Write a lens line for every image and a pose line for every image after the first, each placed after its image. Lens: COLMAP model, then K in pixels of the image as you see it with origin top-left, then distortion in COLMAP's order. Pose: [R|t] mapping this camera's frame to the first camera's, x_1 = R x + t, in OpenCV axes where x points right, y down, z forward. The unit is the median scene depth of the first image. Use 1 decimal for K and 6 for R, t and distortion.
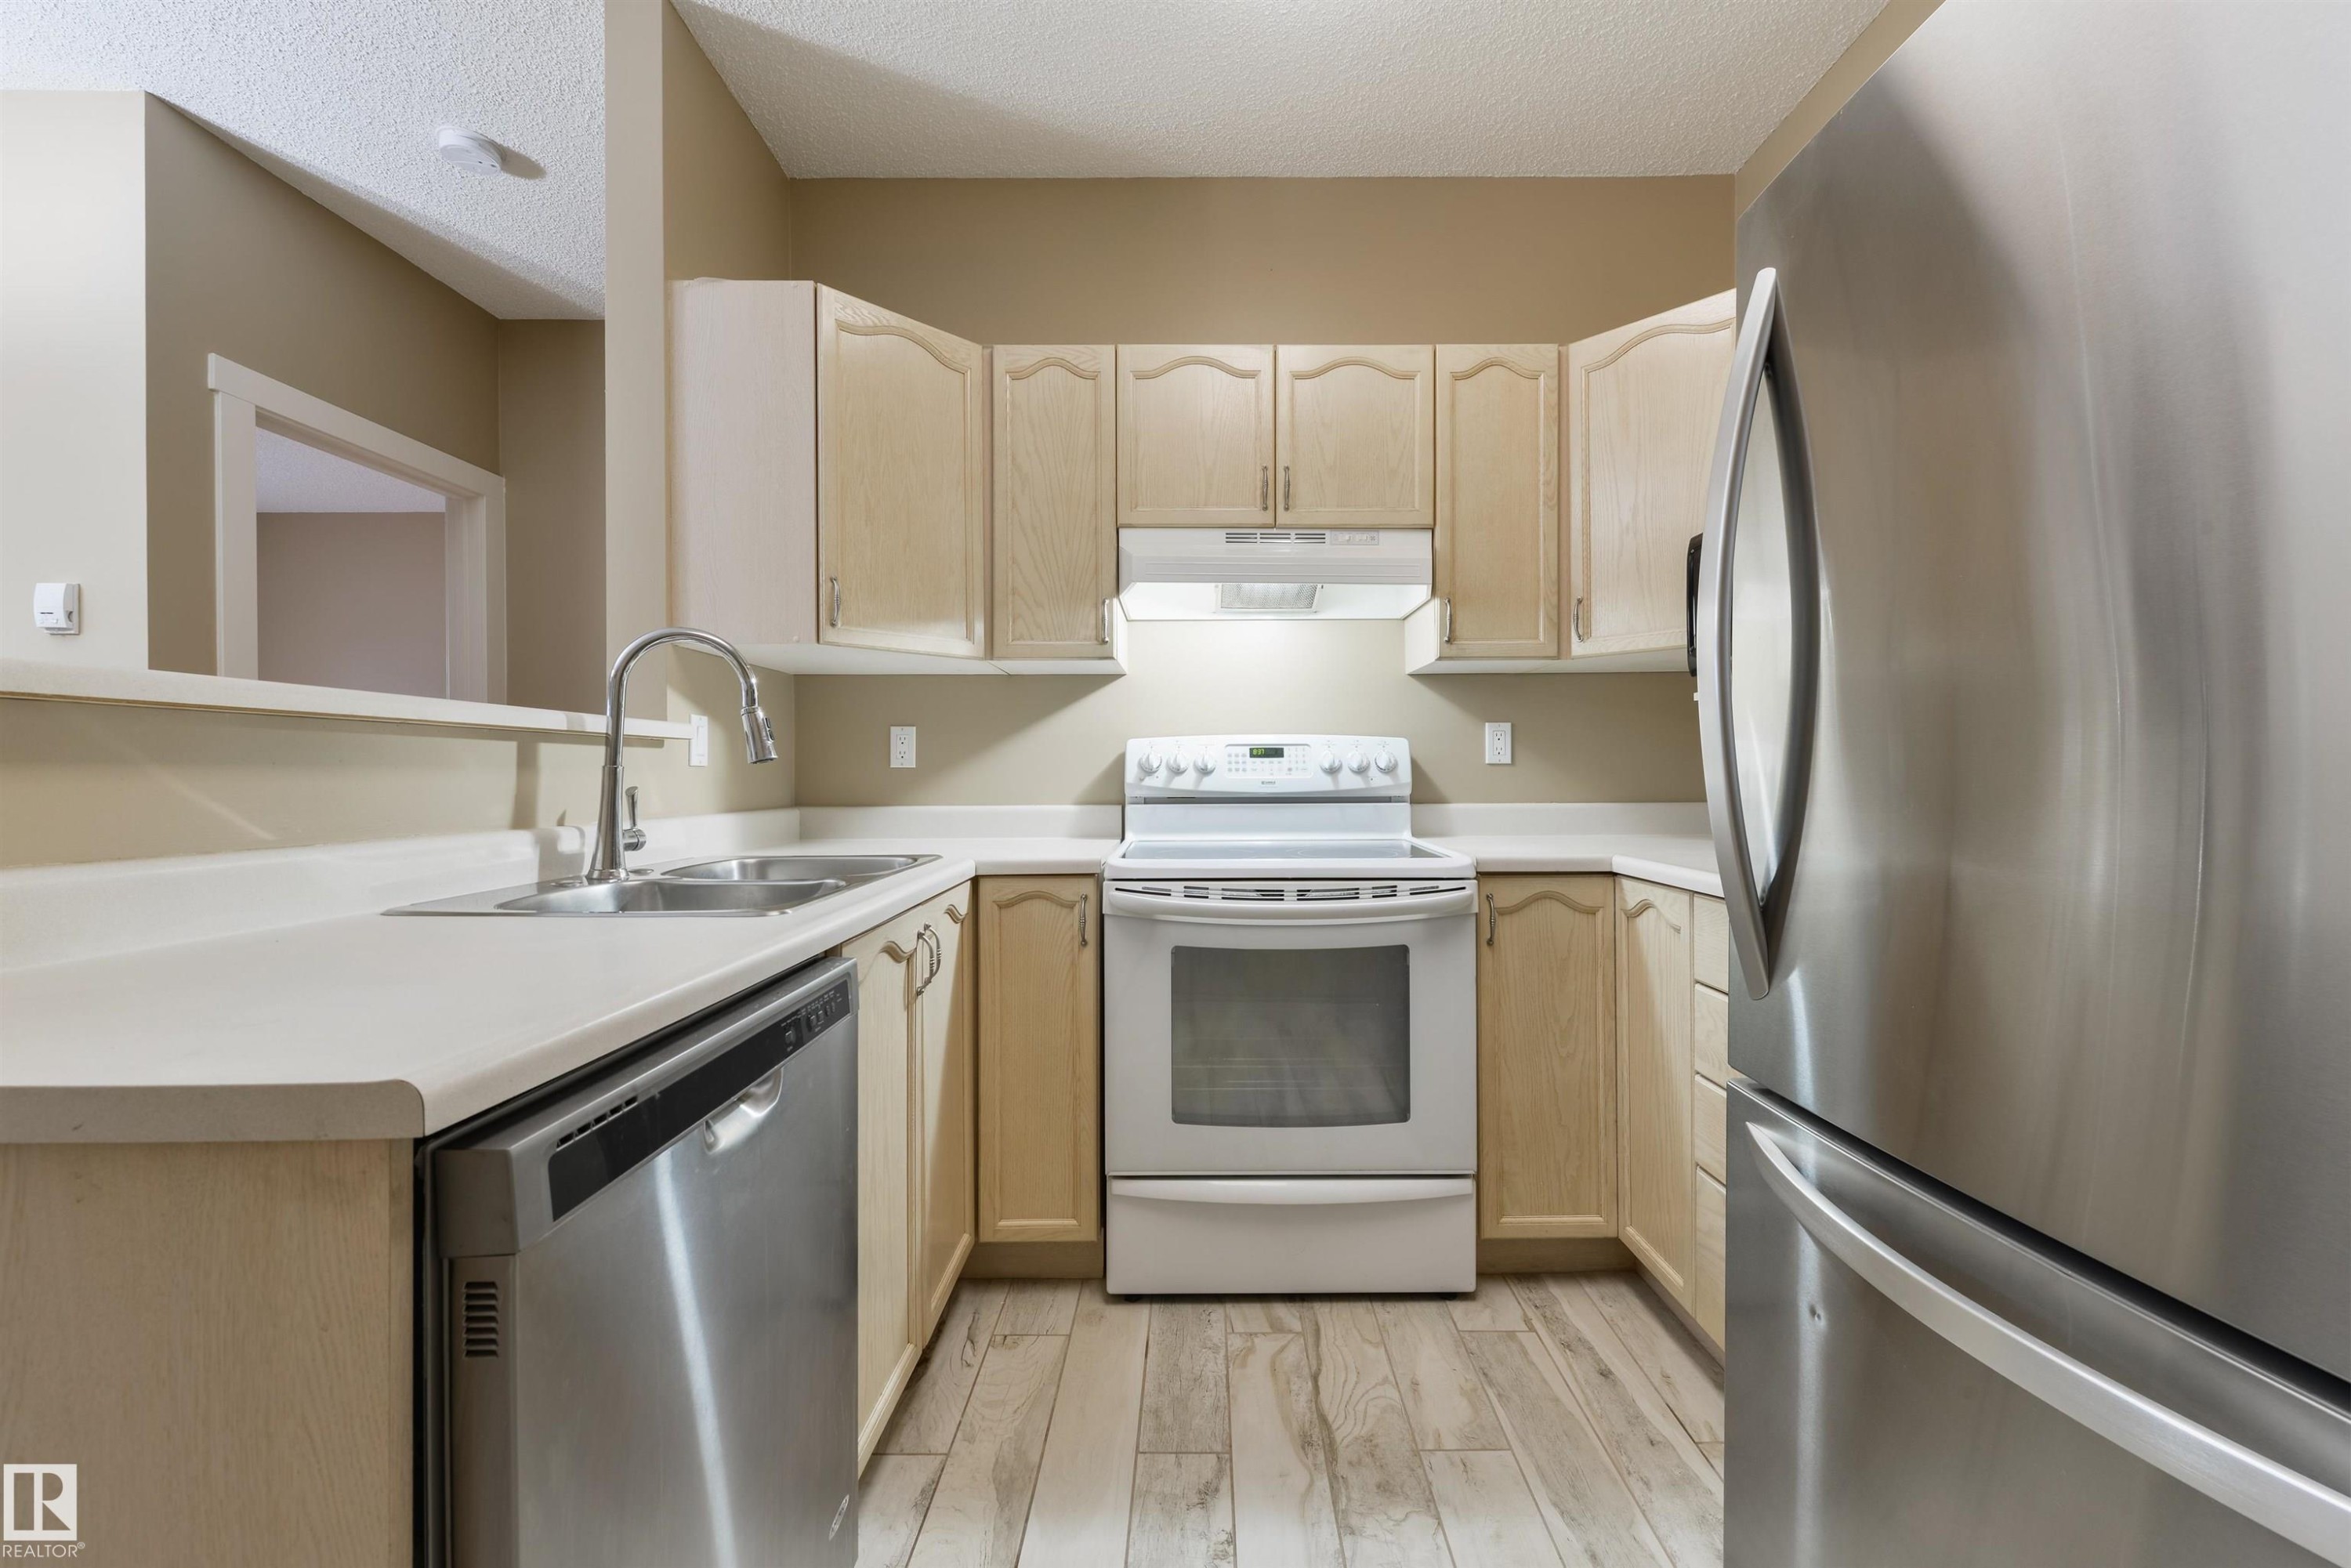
lens RADIAL K [[914.4, 0, 1175.5], [0, 914.4, 784.0], [0, 0, 1]] dist [0.000069, -0.000364]
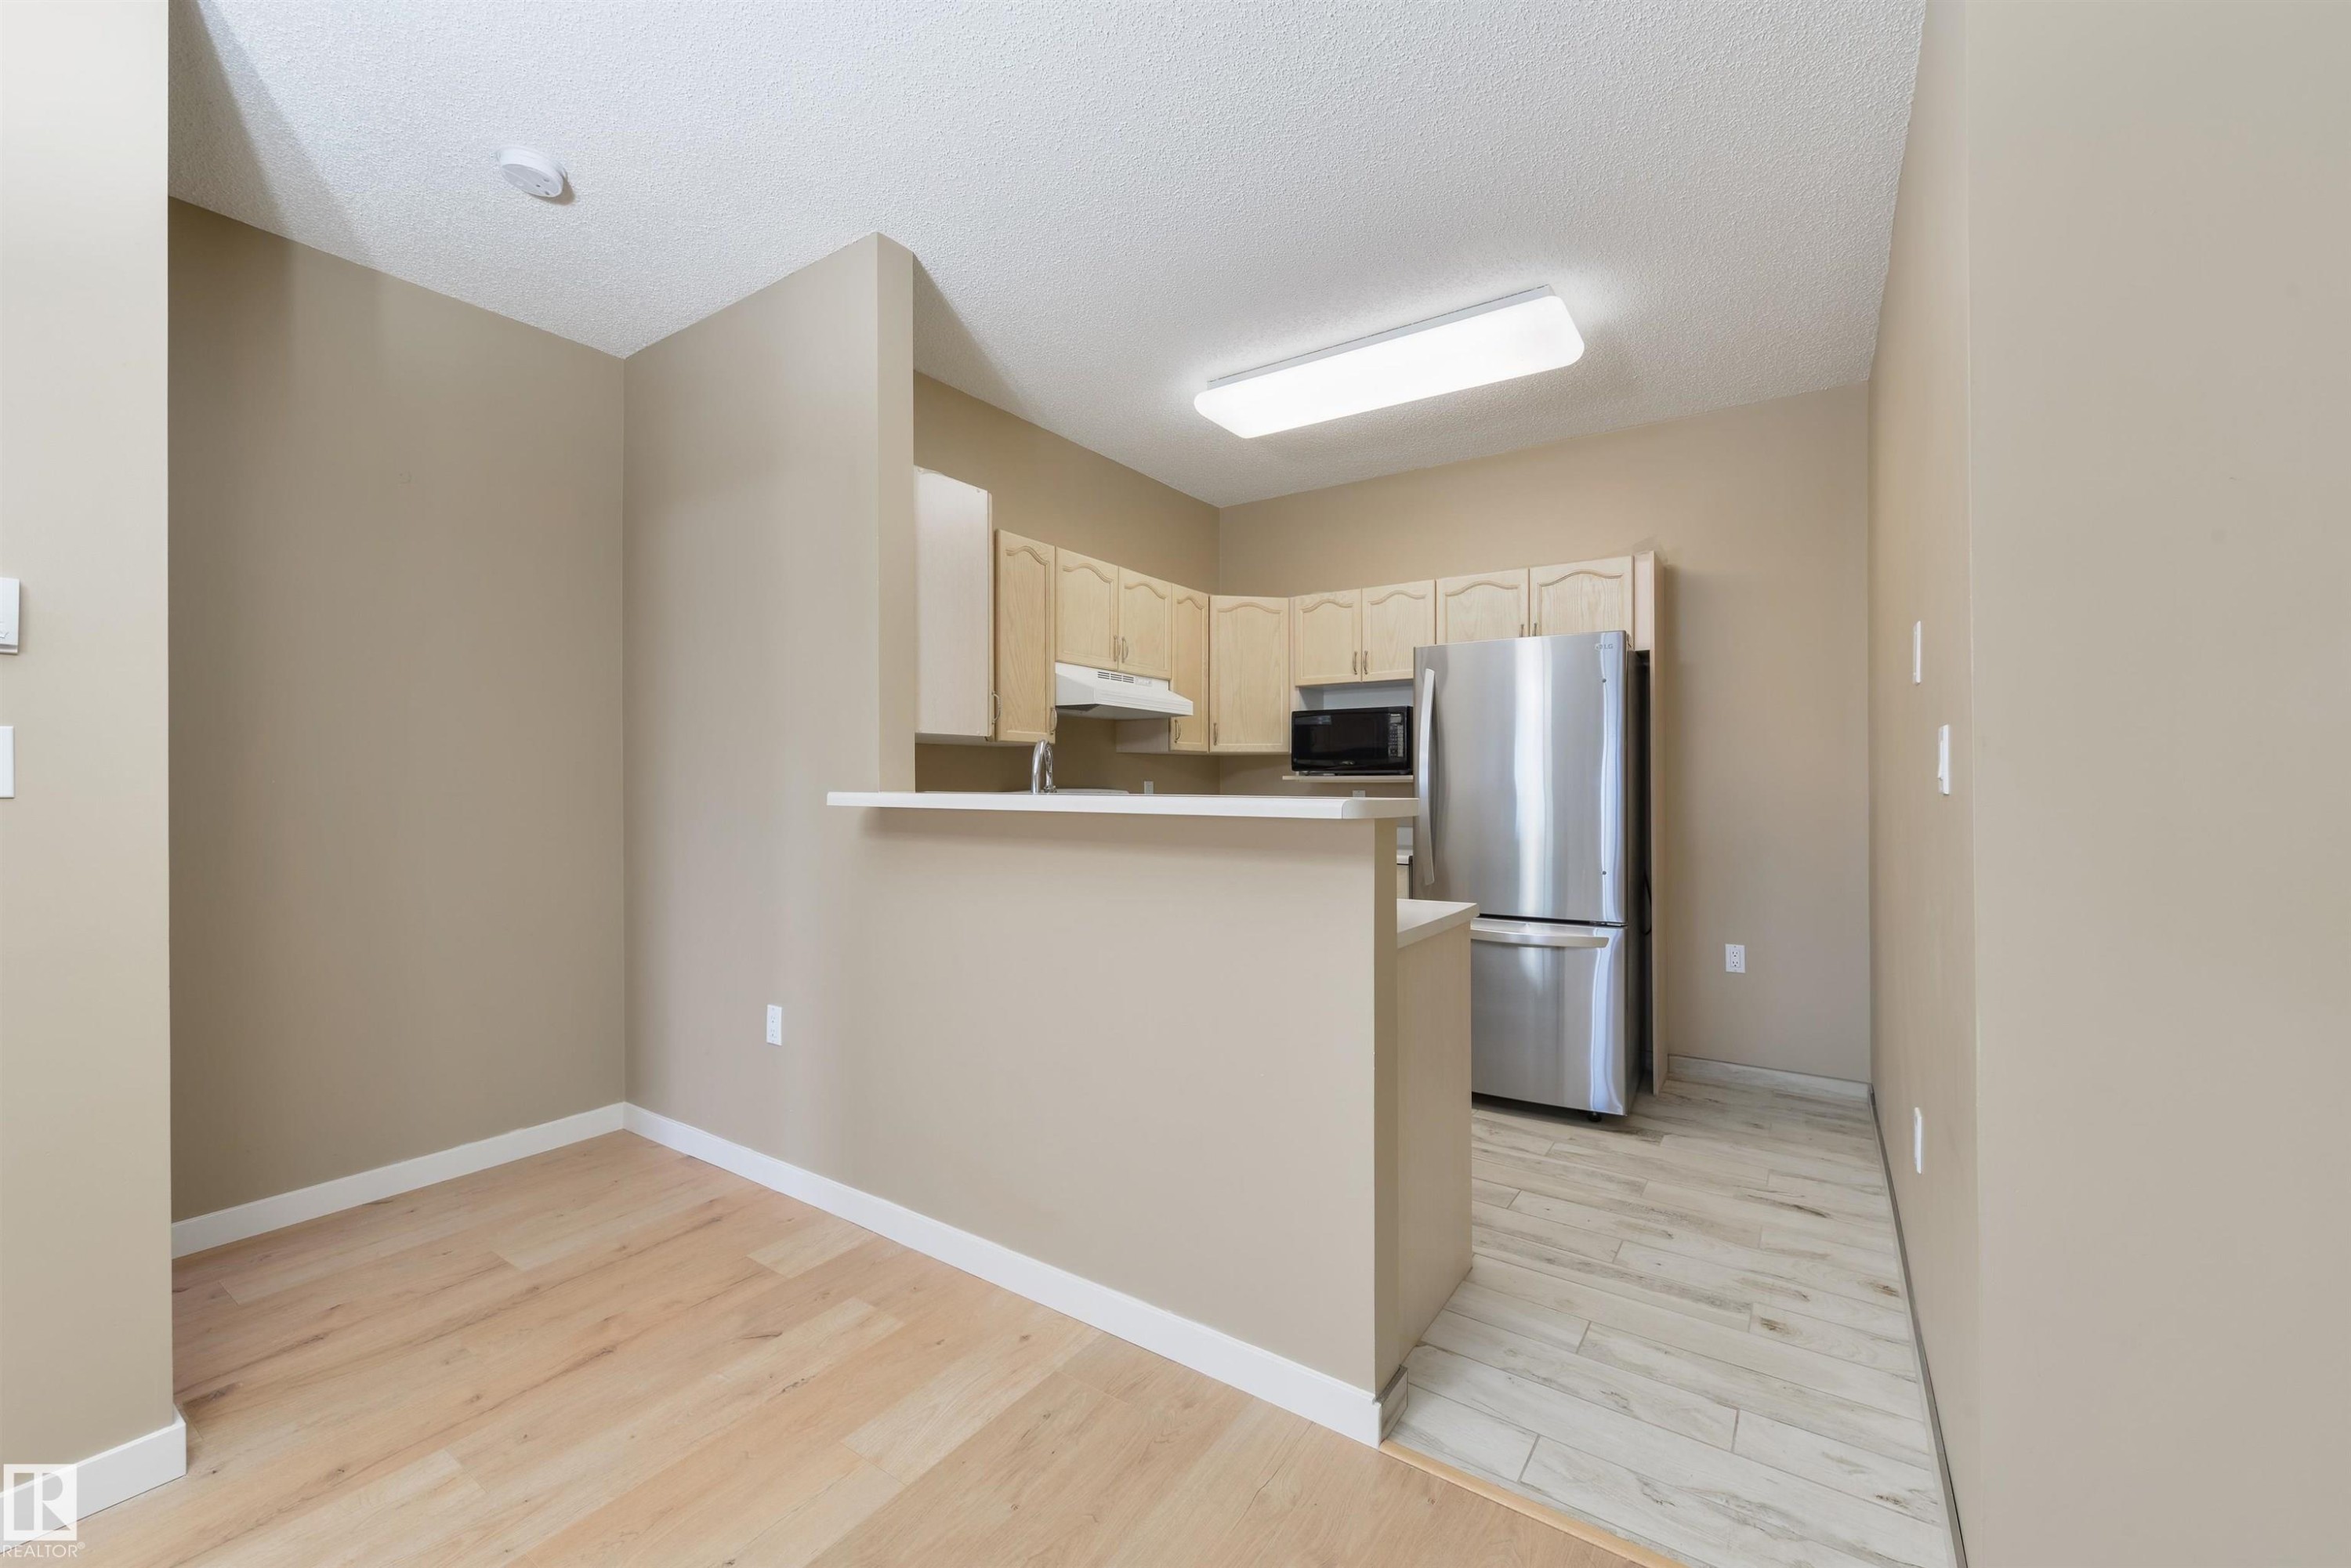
lens RADIAL K [[928.2, 0, 1196.6], [0, 928.2, 778.4], [0, 0, 1]] dist [0.001537, -0.000339]
pose [[0.555640, 0.002799, 0.831418, -1.269675], [-0.002355, 0.999996, -0.001793, -0.075946], [-0.831419, -0.000961, 0.555645, -0.103091]]
